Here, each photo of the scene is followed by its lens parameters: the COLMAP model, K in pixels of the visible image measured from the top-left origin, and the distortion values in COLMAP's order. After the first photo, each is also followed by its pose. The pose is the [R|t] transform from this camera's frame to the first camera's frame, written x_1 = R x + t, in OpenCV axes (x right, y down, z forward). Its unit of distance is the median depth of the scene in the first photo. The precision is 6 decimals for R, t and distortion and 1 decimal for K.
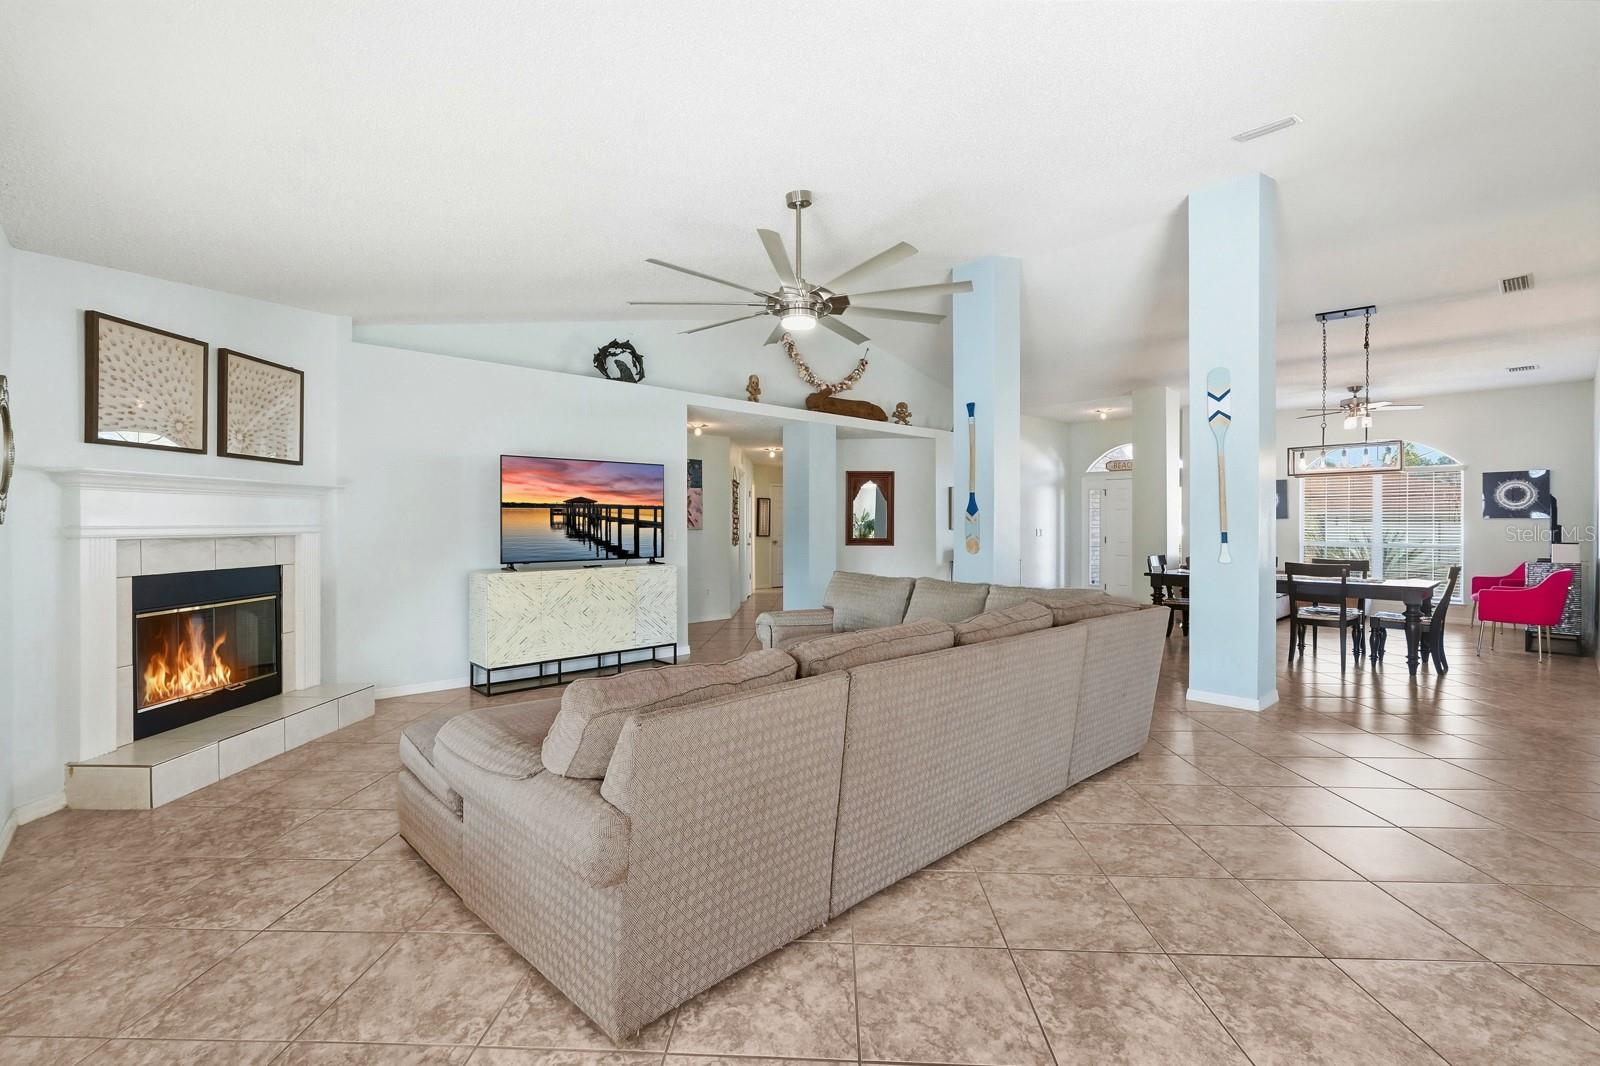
lens RADIAL K [[725.3, 0, 799.1], [0, 725.3, 516.9], [0, 0, 1]] dist [-0.013427, 0.008697]
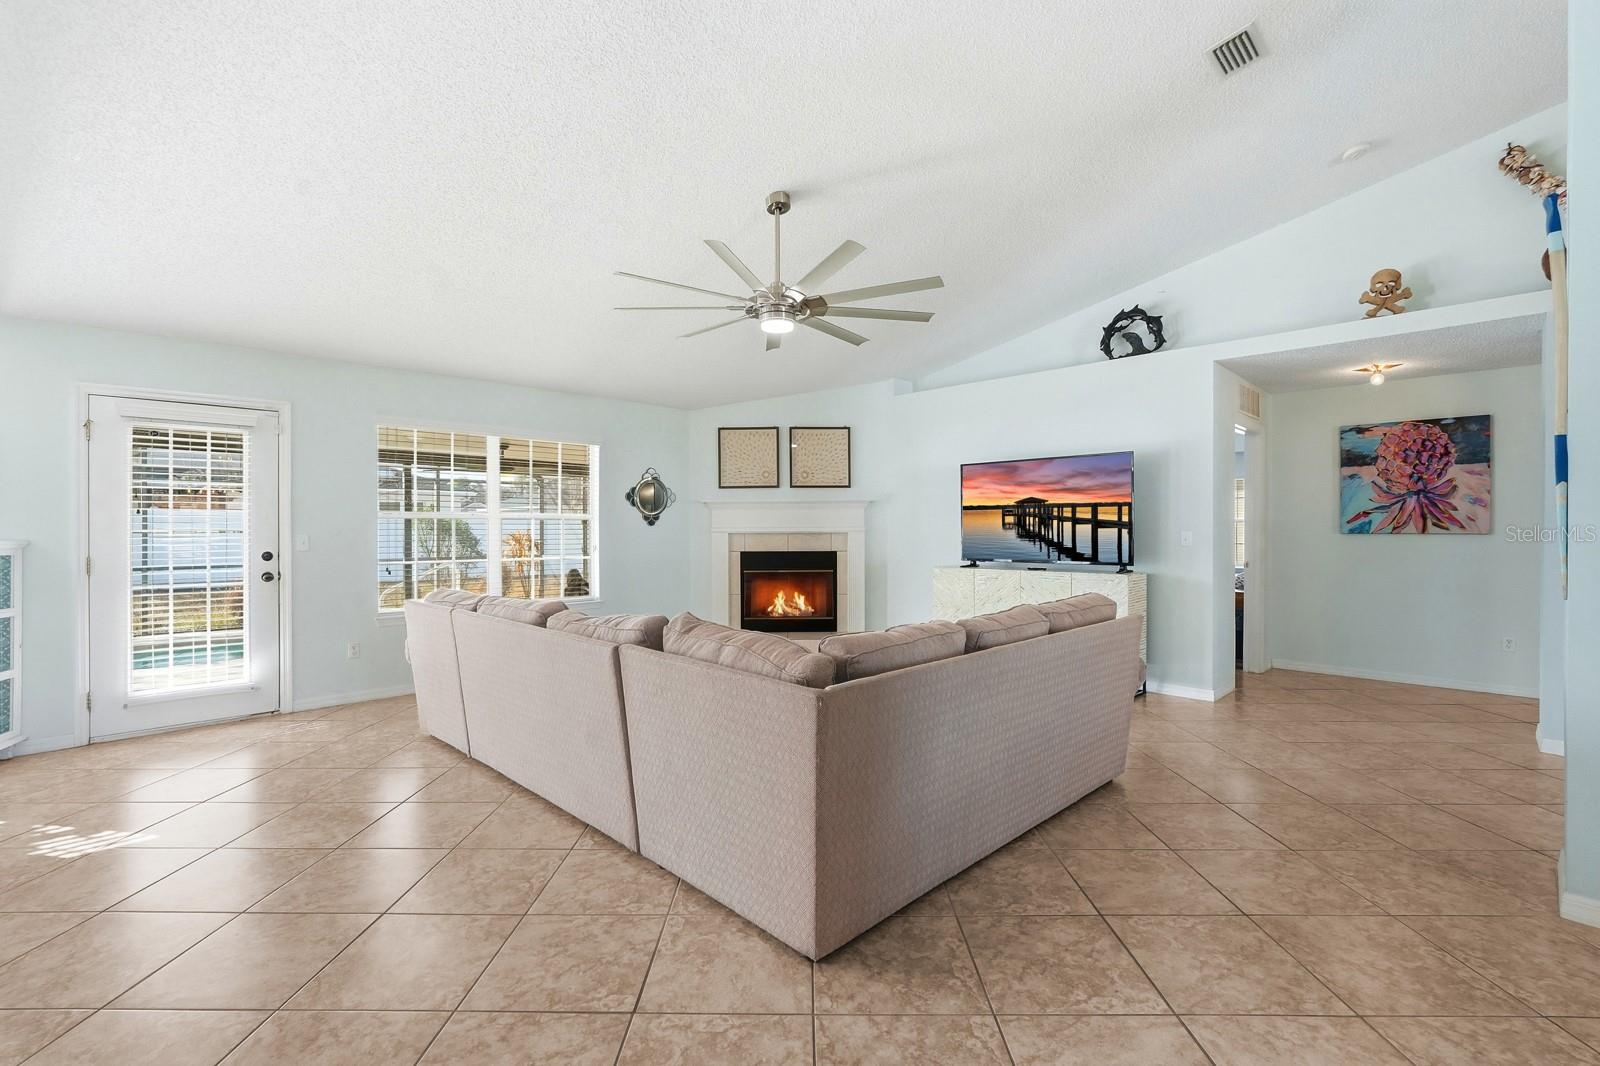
lens RADIAL K [[725.3, 0, 803.5], [0, 725.3, 526.7], [0, 0, 1]] dist [-0.013427, 0.008697]
pose [[0.022994, 0.003112, -0.999731, 0.667375], [0.015479, 0.999874, 0.003468, 0.004697], [0.999616, -0.015555, 0.022943, 0.659381]]
